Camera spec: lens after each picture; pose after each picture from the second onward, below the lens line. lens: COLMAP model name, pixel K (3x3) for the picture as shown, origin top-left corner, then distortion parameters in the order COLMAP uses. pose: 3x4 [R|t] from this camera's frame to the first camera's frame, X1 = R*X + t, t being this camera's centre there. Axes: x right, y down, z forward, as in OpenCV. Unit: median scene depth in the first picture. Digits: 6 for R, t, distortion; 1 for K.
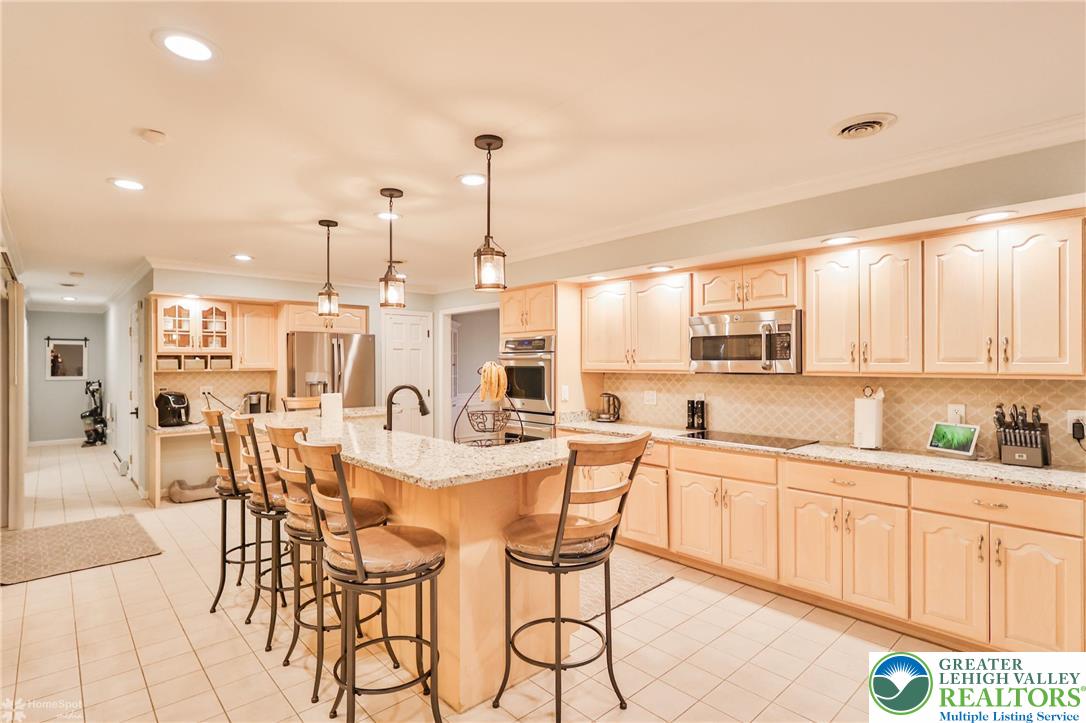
lens RADIAL K [[539.2, 0, 543.0], [0, 539.2, 361.5], [0, 0, 1]] dist [-0.001239, 0.000327]
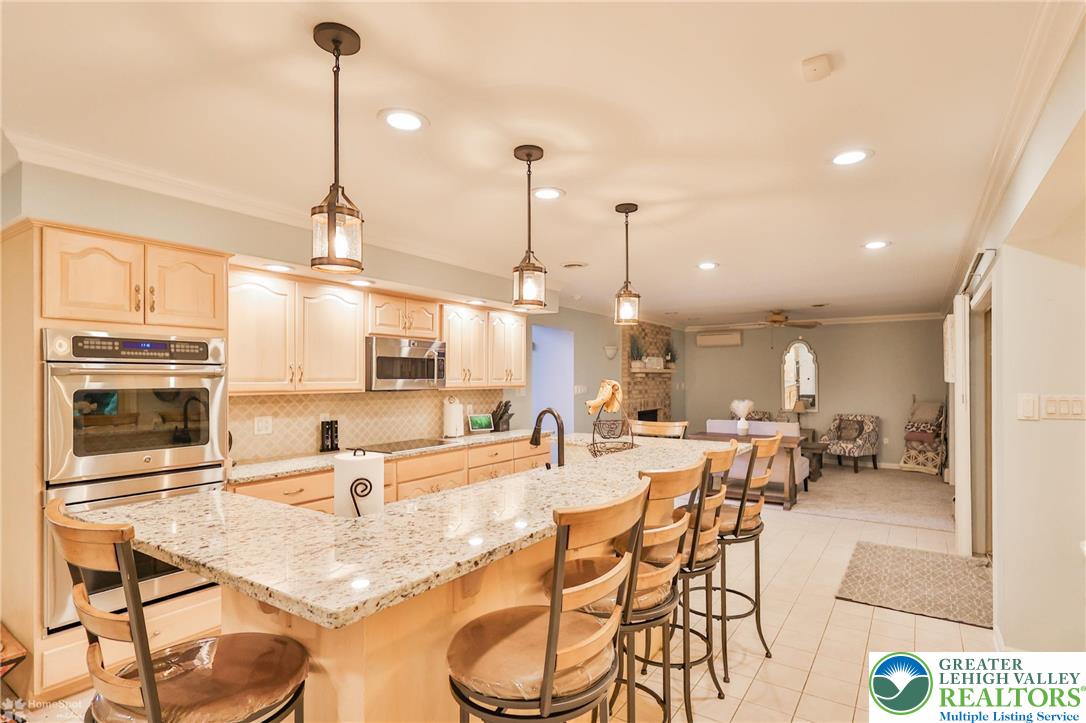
lens RADIAL K [[555.6, 0, 545.5], [0, 555.6, 377.3], [0, 0, 1]] dist [0.001641, 0.000212]
pose [[-0.238605, 0.003895, 0.971109, -0.825225], [0.000688, 0.999992, -0.003842, -0.000996], [-0.971116, -0.000248, -0.238606, 0.931621]]
